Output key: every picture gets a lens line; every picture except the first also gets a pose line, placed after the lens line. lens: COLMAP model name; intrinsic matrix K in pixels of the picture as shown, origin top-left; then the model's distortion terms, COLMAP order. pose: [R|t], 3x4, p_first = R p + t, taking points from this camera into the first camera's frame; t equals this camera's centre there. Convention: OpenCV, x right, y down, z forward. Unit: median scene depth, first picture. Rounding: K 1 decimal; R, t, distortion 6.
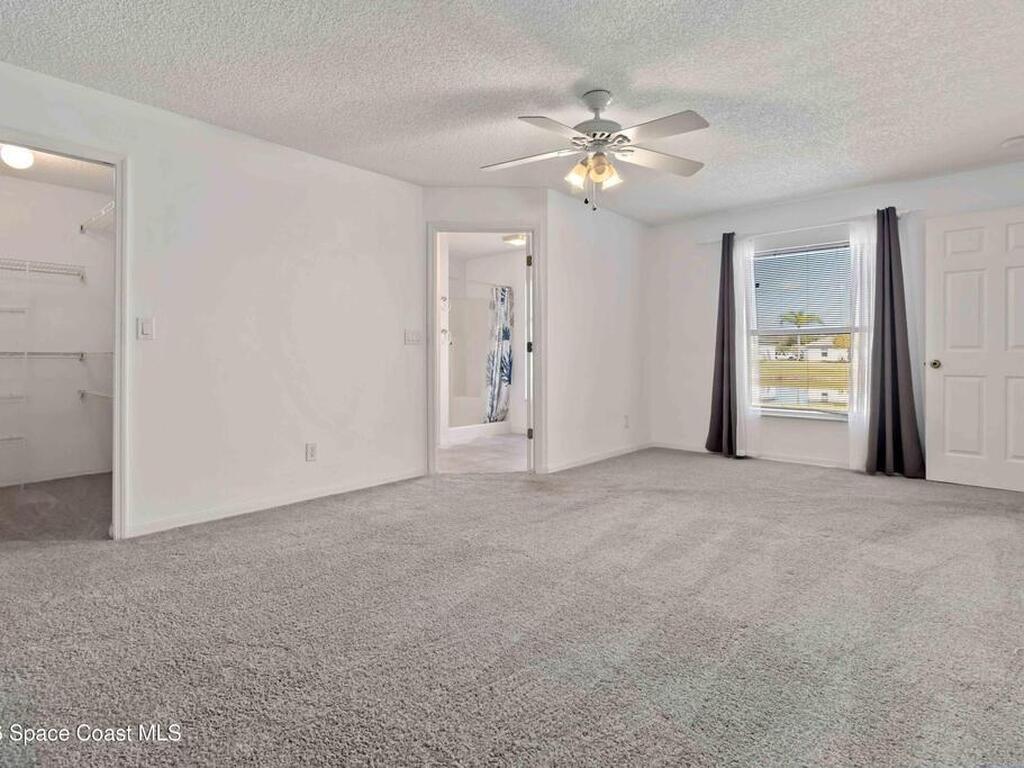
lens RADIAL K [[534.7, 0, 511.8], [0, 534.7, 361.1], [0, 0, 1]] dist [0.001300, 0.001147]
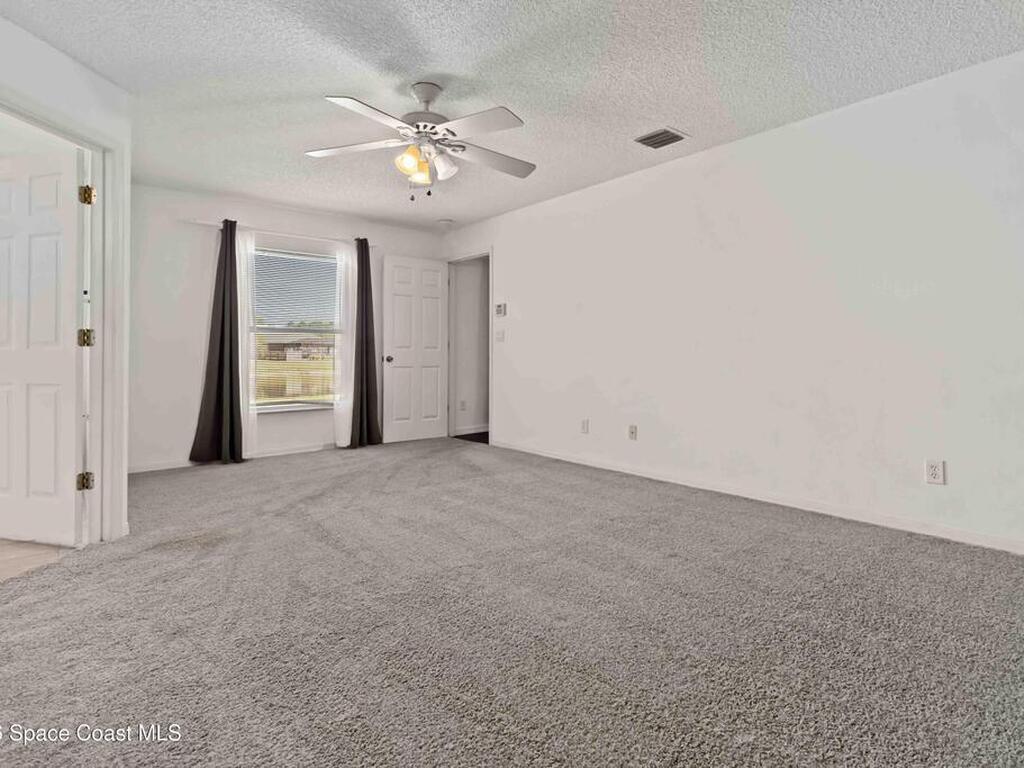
lens RADIAL K [[534.7, 0, 511.8], [0, 534.7, 361.1], [0, 0, 1]] dist [0.001300, 0.001147]
pose [[0.157042, -0.015669, 0.987468, -0.509638], [0.014554, 0.999802, 0.013550, -0.002907], [-0.987485, 0.012244, 0.157239, 0.446377]]
